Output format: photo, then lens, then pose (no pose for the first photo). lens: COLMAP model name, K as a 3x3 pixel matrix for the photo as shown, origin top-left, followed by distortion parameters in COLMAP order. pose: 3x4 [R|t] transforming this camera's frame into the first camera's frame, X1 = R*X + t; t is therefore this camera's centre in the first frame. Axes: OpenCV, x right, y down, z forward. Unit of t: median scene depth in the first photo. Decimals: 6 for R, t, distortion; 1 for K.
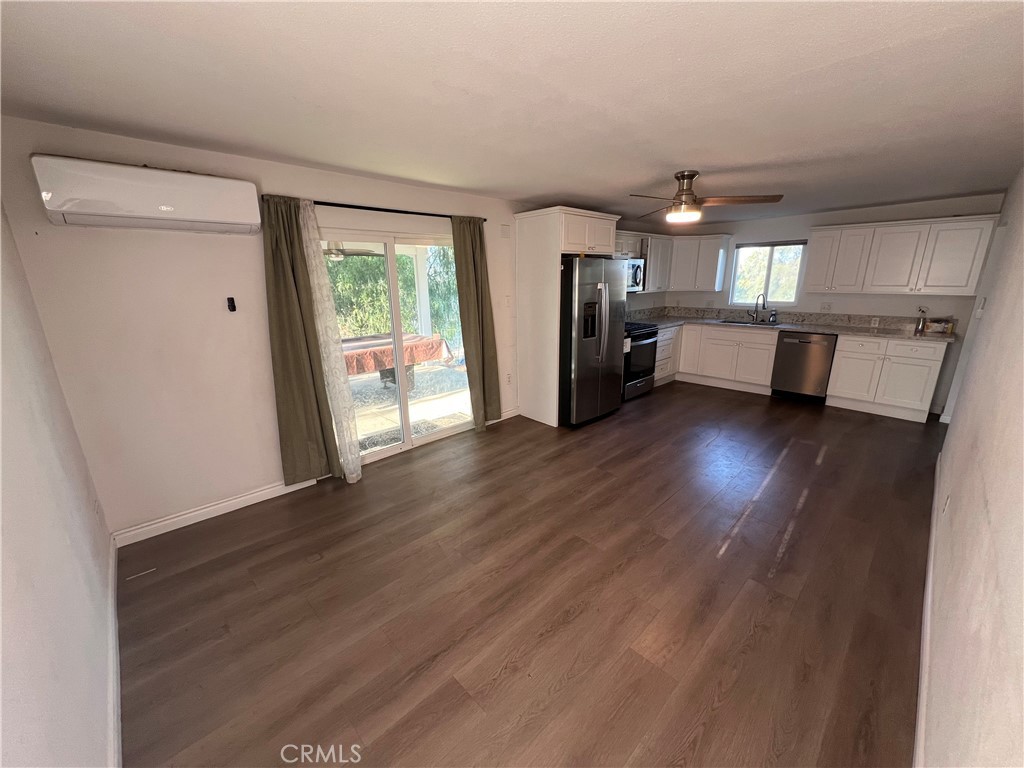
lens RADIAL K [[408.6, 0, 513.9], [0, 408.6, 386.2], [0, 0, 1]] dist [-0.000453, 0.000024]
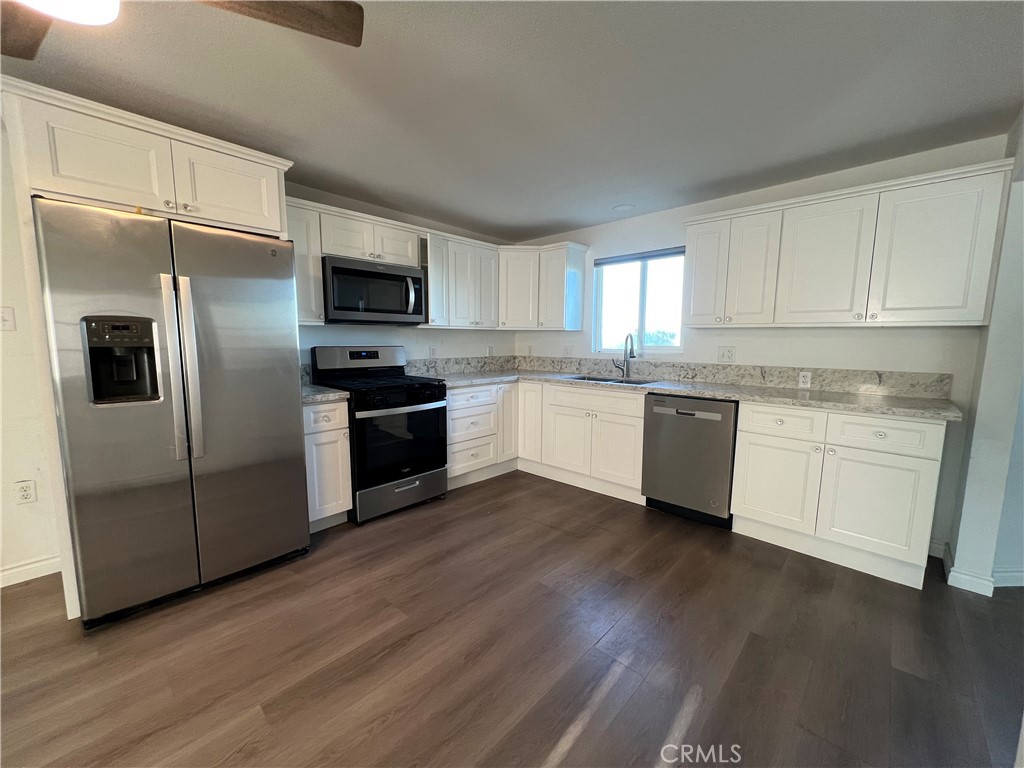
lens RADIAL K [[408.6, 0, 513.9], [0, 408.6, 386.2], [0, 0, 1]] dist [-0.000453, 0.000024]
pose [[0.998350, 0.013670, 0.055764, 0.435069], [-0.005224, 0.988841, -0.148883, -0.059598], [-0.057177, 0.148346, 0.987281, 0.450847]]
